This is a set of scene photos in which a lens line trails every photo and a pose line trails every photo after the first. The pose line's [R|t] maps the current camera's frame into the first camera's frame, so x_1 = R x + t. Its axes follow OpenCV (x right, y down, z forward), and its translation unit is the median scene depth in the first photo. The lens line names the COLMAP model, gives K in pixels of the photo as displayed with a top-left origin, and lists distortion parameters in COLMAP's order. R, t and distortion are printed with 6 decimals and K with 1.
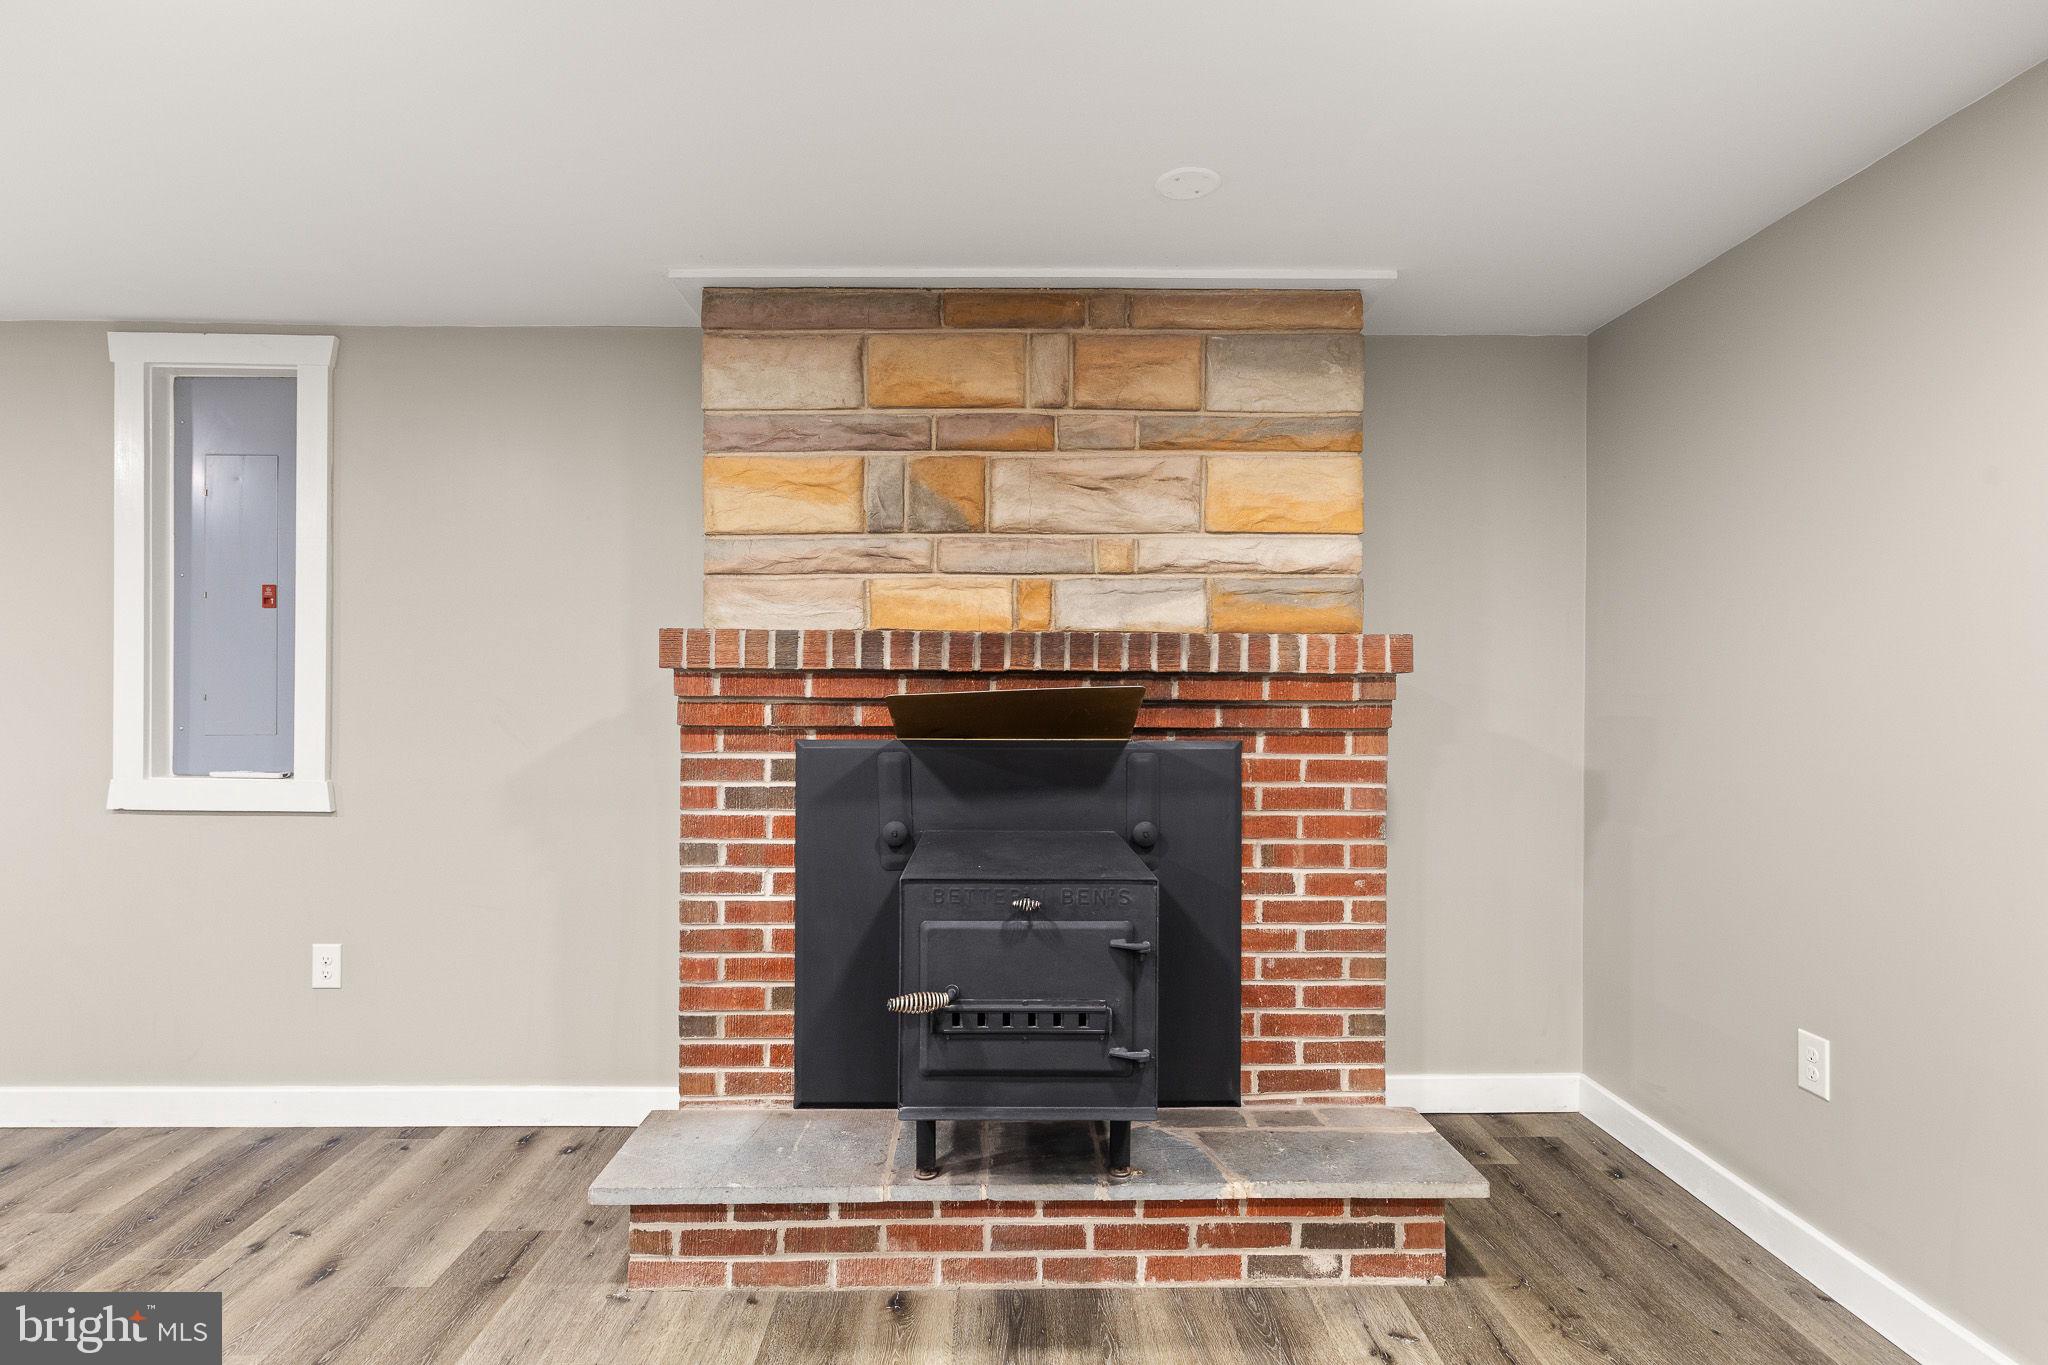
lens RADIAL K [[1091.9, 0, 1024.0], [0, 1091.9, 682.5], [0, 0, 1]] dist [0.014145, 0.000388]
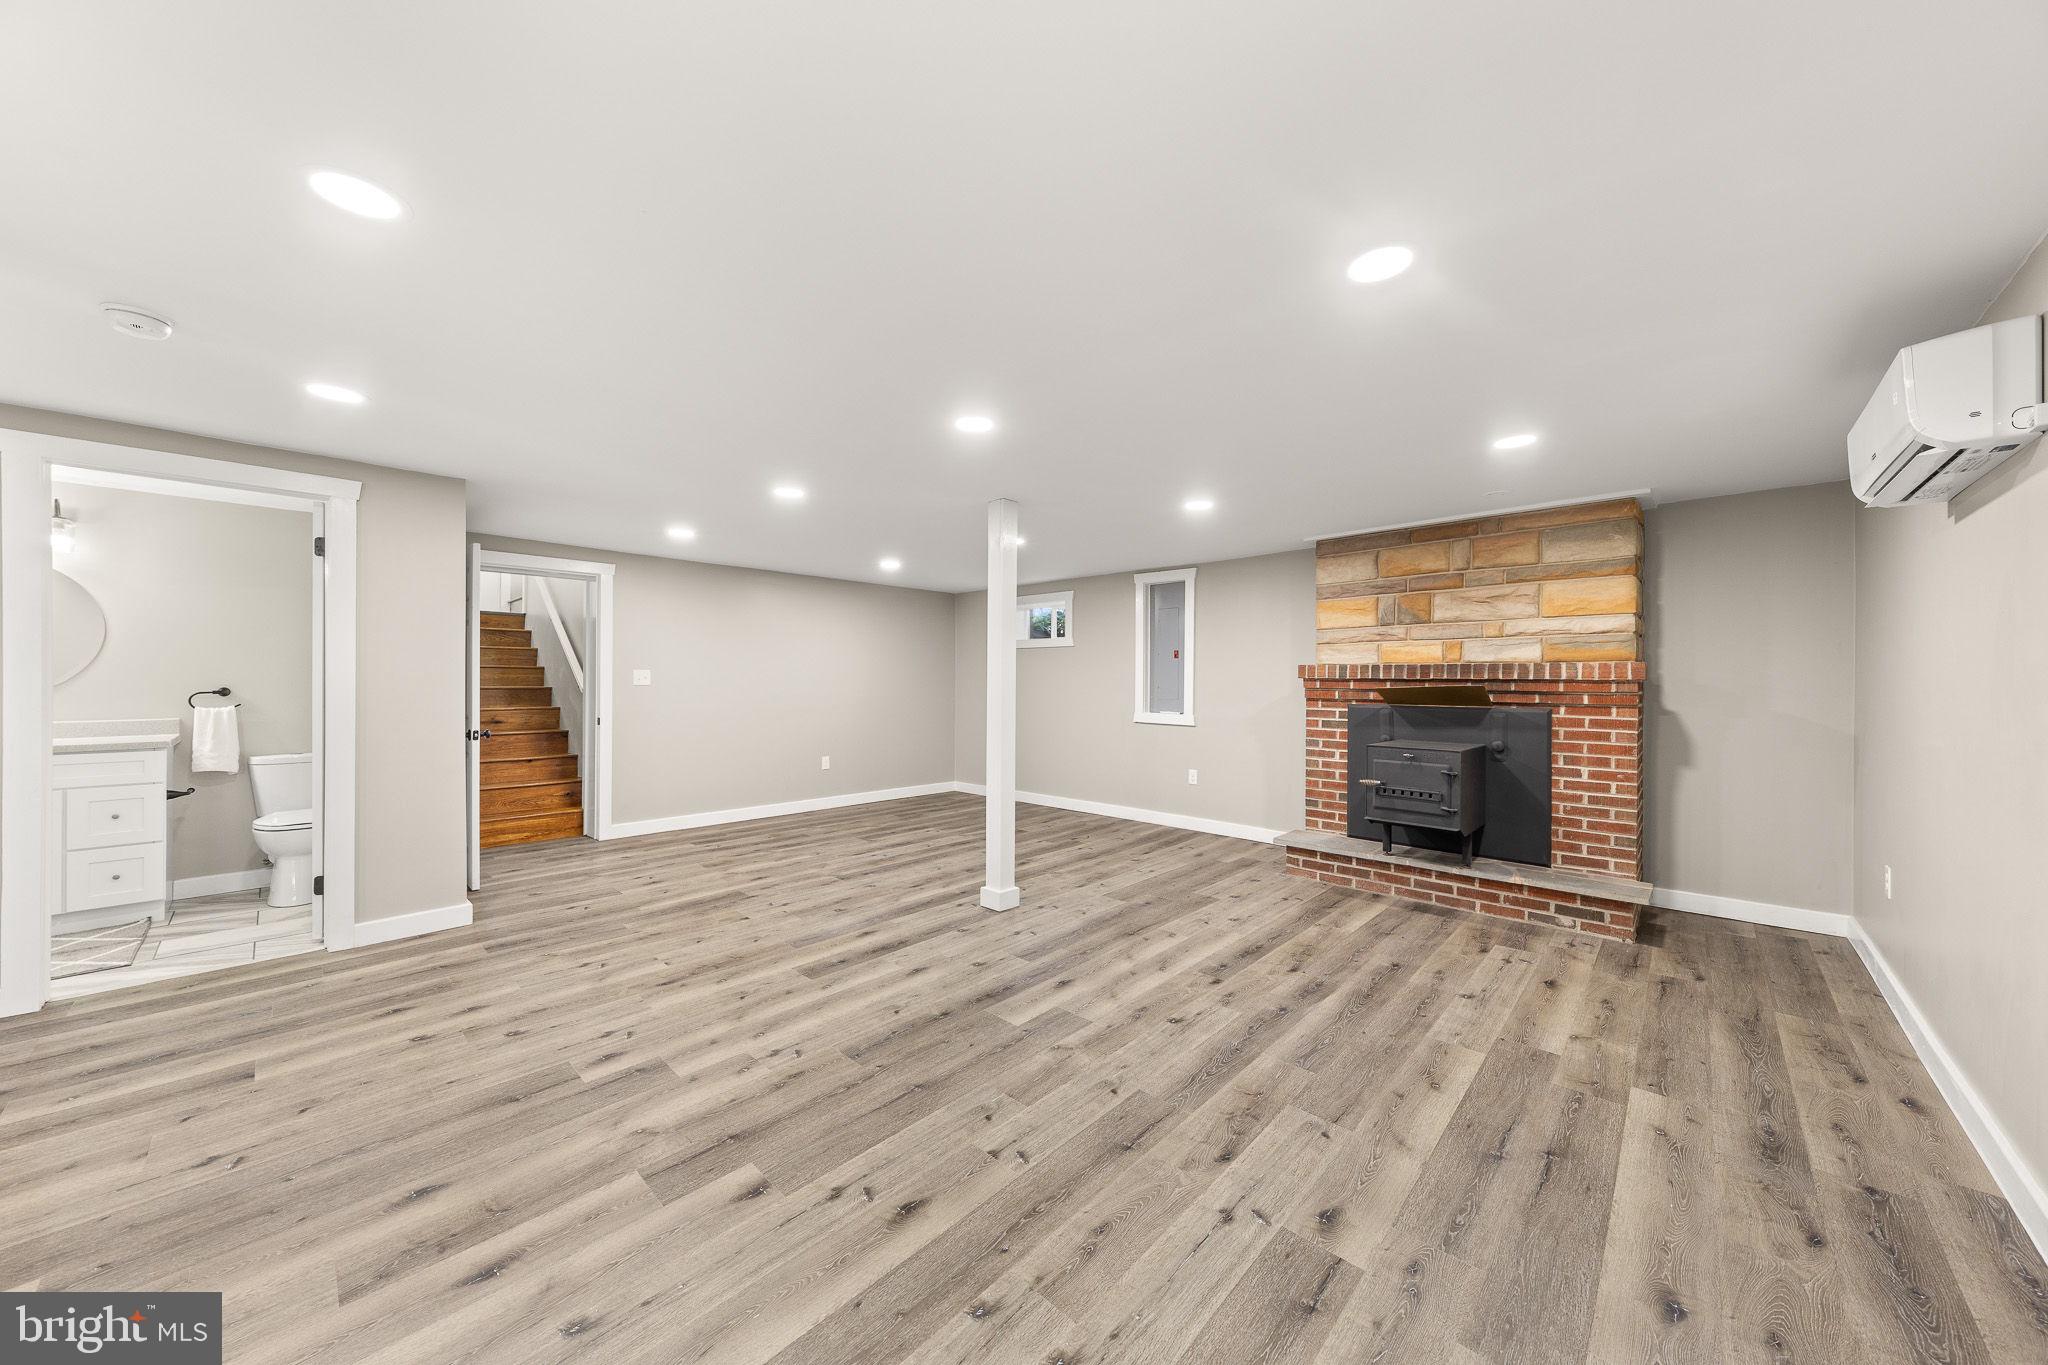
lens RADIAL K [[752.5, 0, 1024.0], [0, 752.5, 682.5], [0, 0, 1]] dist [0.007121, 0.000017]
pose [[0.745069, 0.001916, -0.666985, 0.438813], [-0.001920, 0.999998, 0.000728, -0.001683], [0.666985, 0.000738, 0.745071, -0.938156]]
